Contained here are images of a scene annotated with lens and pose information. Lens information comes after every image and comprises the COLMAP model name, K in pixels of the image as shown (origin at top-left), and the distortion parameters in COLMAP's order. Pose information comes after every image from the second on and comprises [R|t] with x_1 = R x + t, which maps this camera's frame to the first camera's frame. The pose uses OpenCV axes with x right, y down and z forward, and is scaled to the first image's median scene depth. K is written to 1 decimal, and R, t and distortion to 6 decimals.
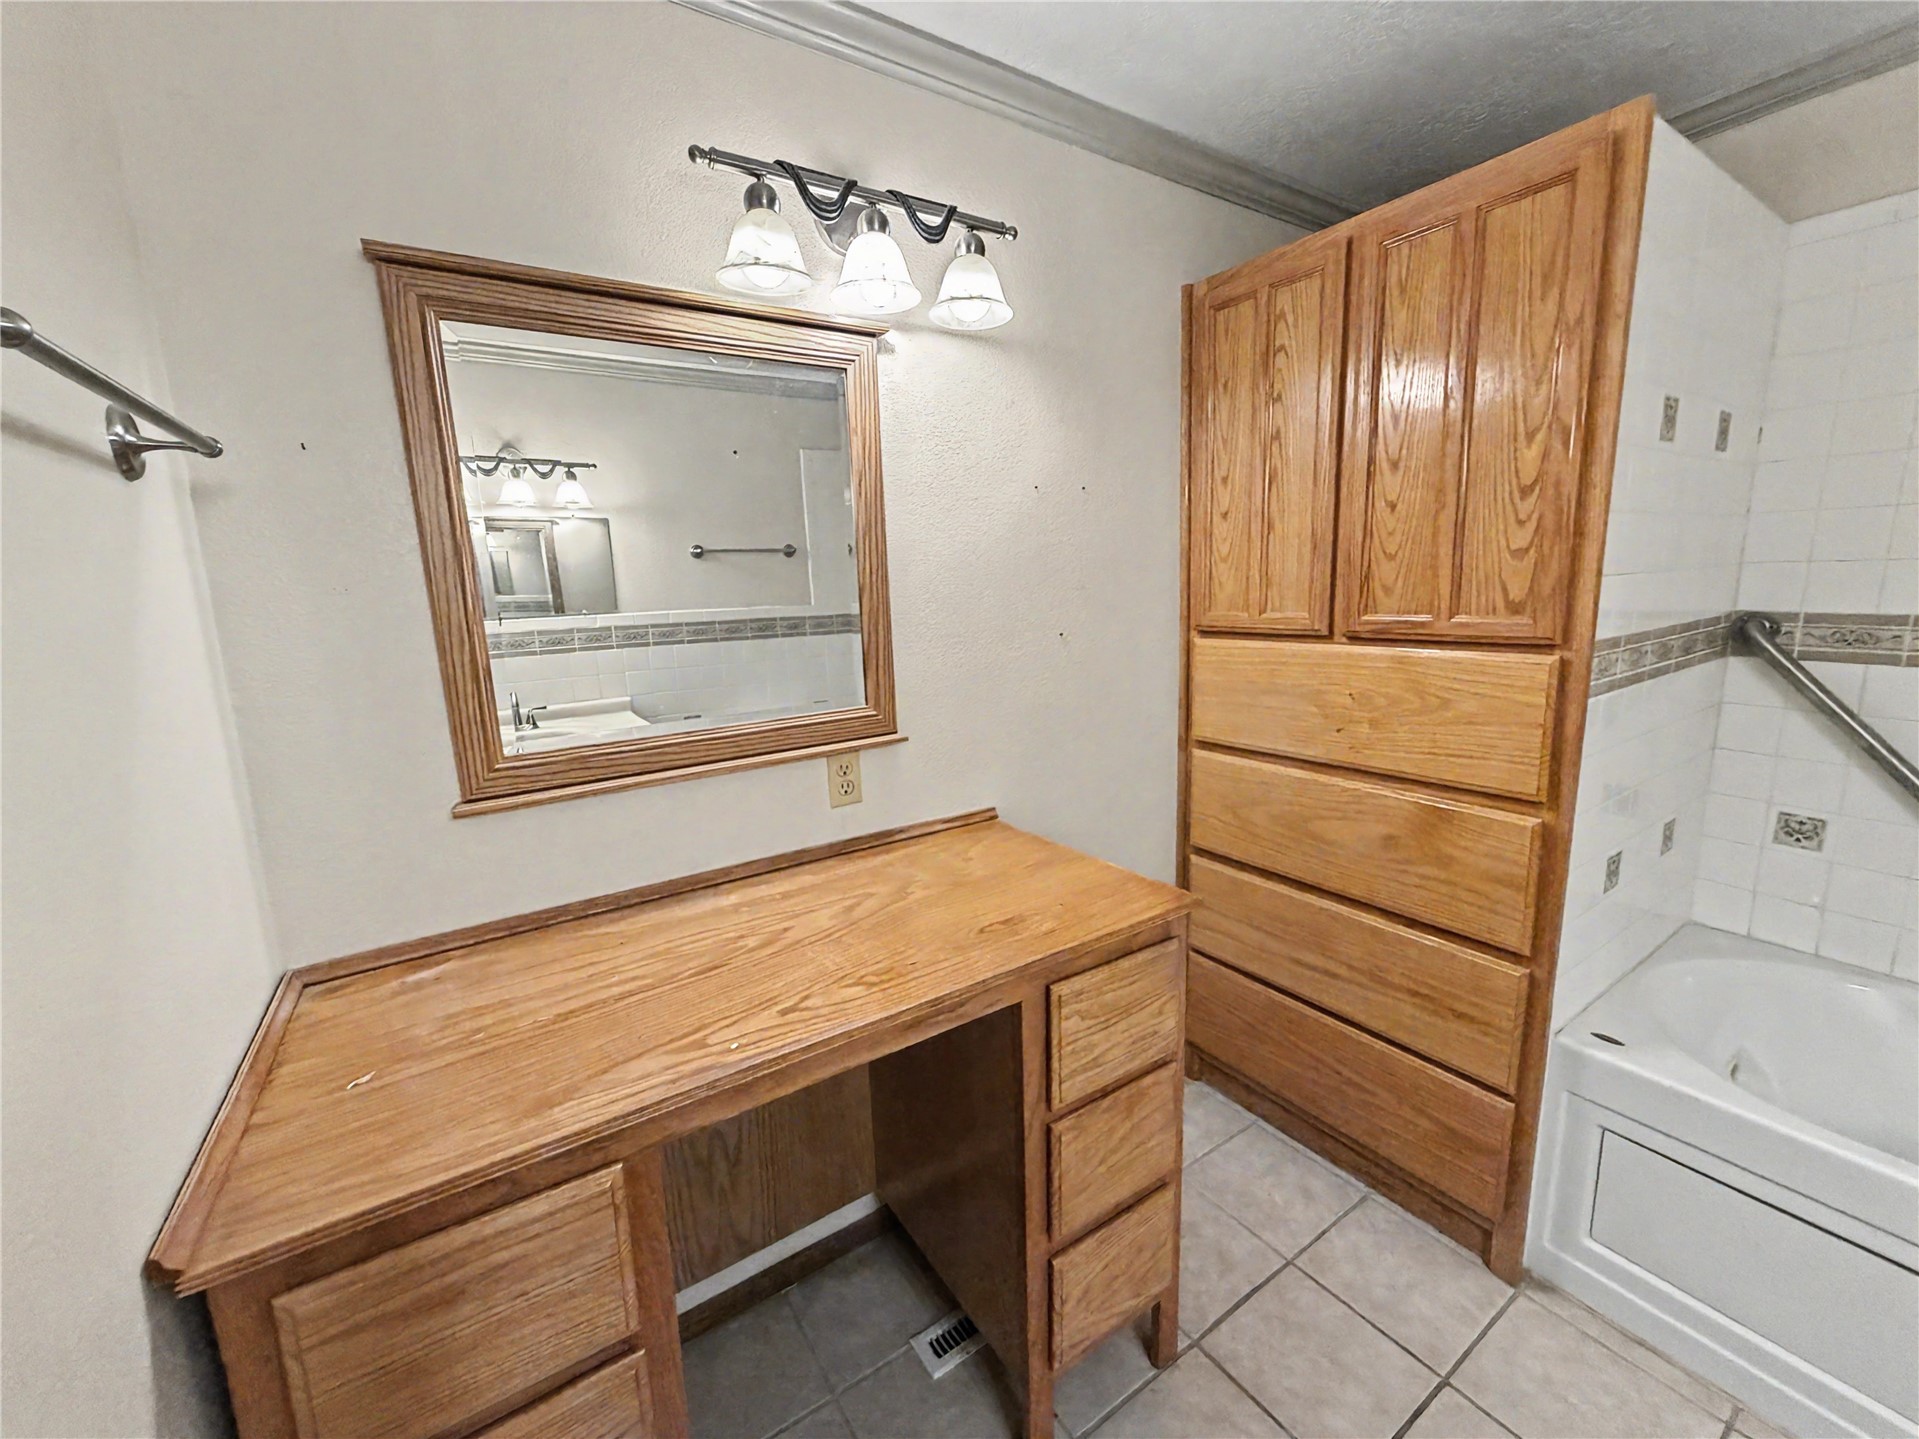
lens RADIAL K [[768.2, 0, 959.5], [0, 768.2, 719.5], [0, 0, 1]] dist [-0.001552, -0.000358]
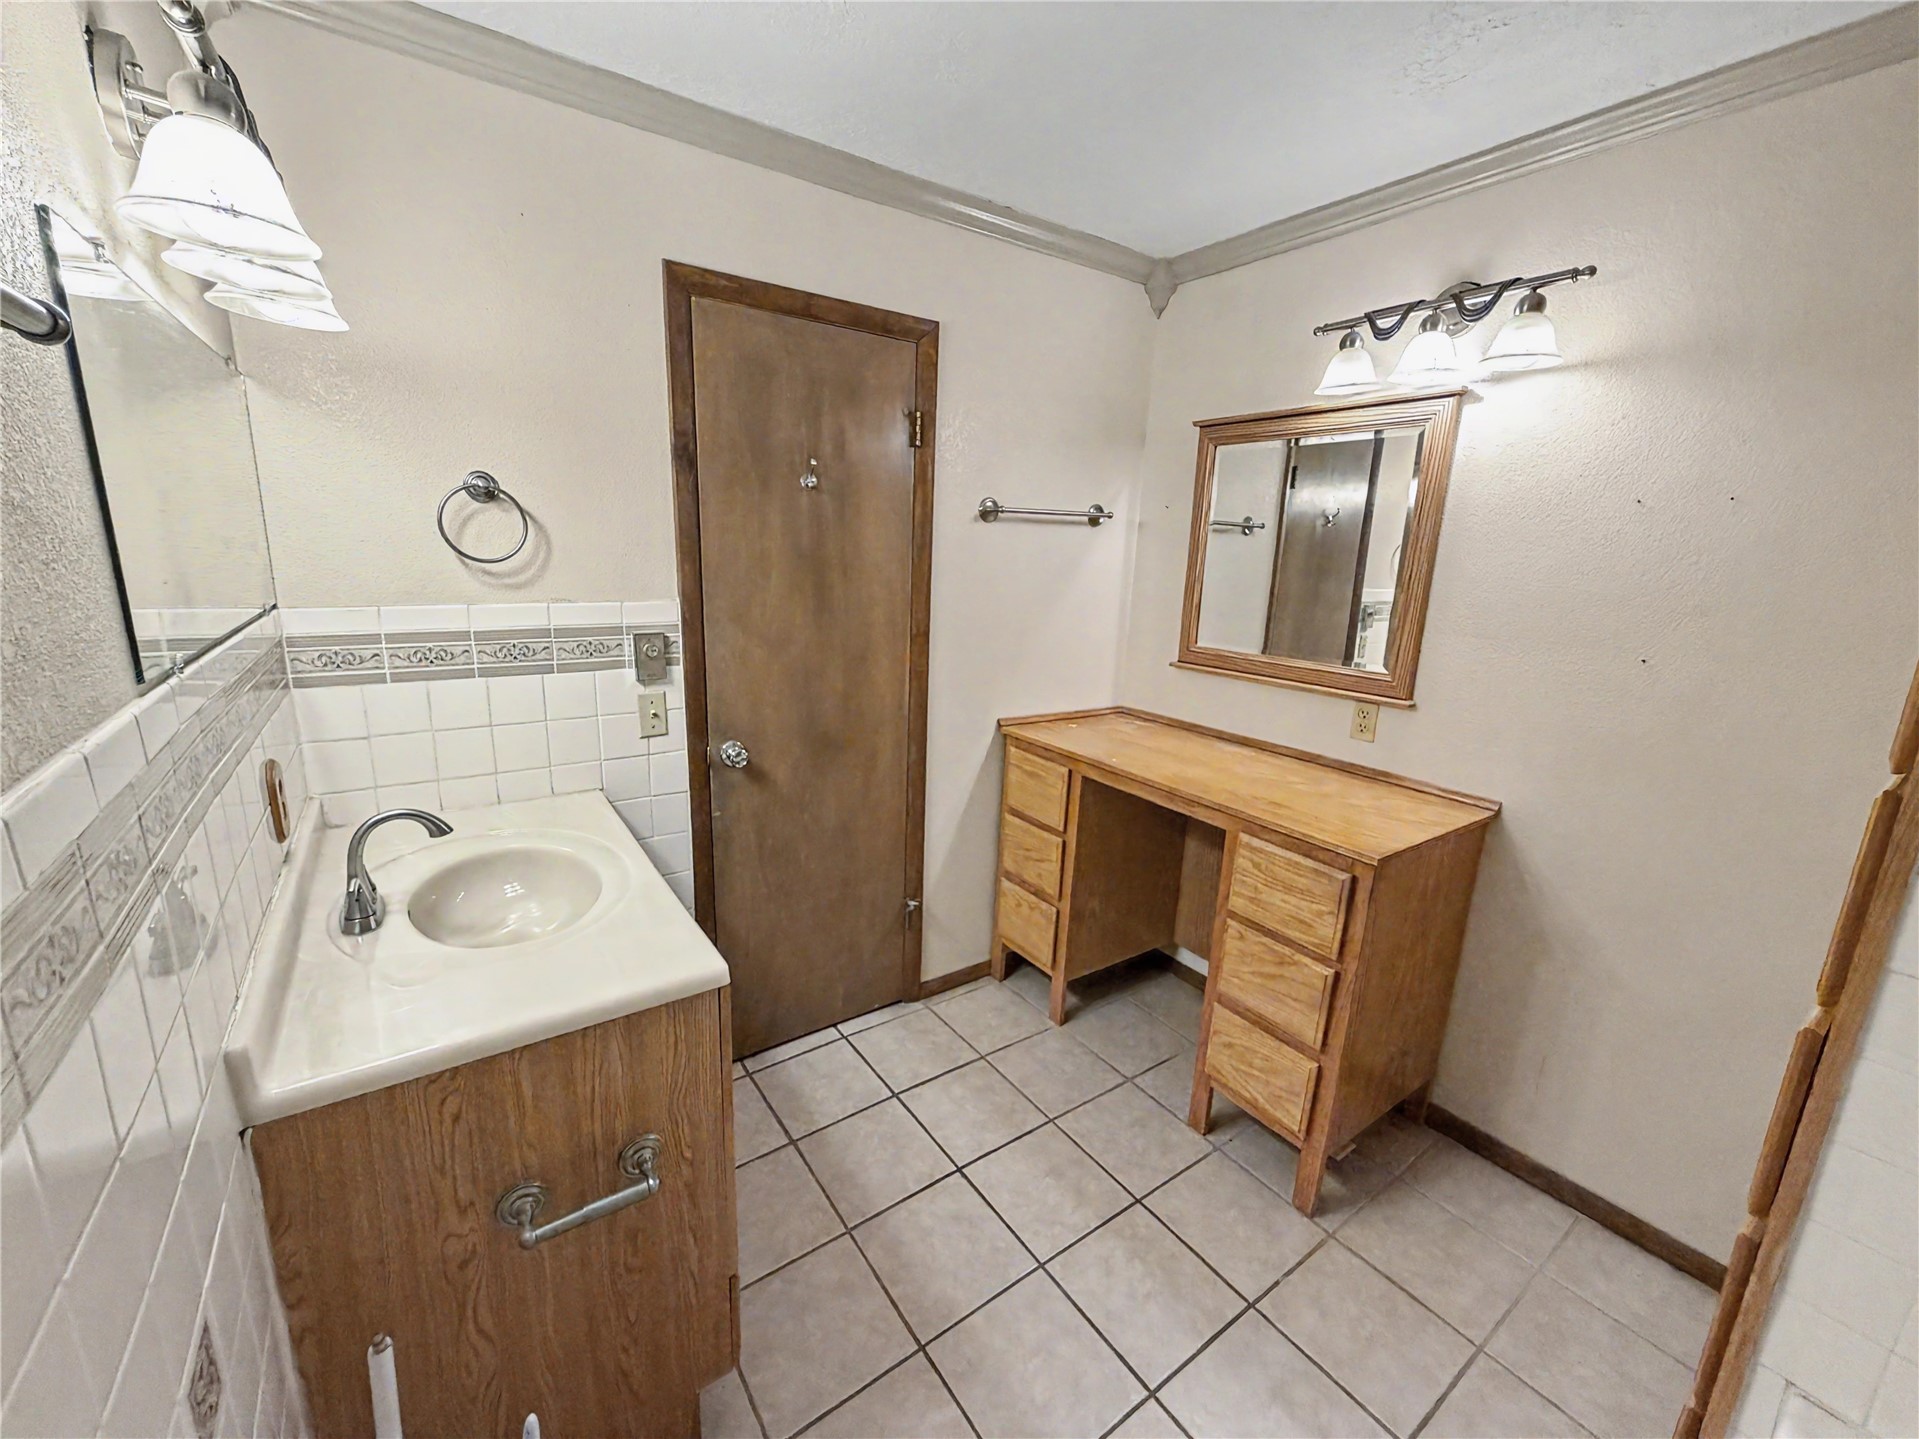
lens RADIAL K [[768.2, 0, 959.5], [0, 768.2, 719.5], [0, 0, 1]] dist [-0.001552, -0.000358]
pose [[0.025699, 0.258707, -0.965614, 1.399433], [-0.213366, 0.945095, 0.247531, -0.134654], [0.976634, 0.199667, 0.079487, 0.203600]]
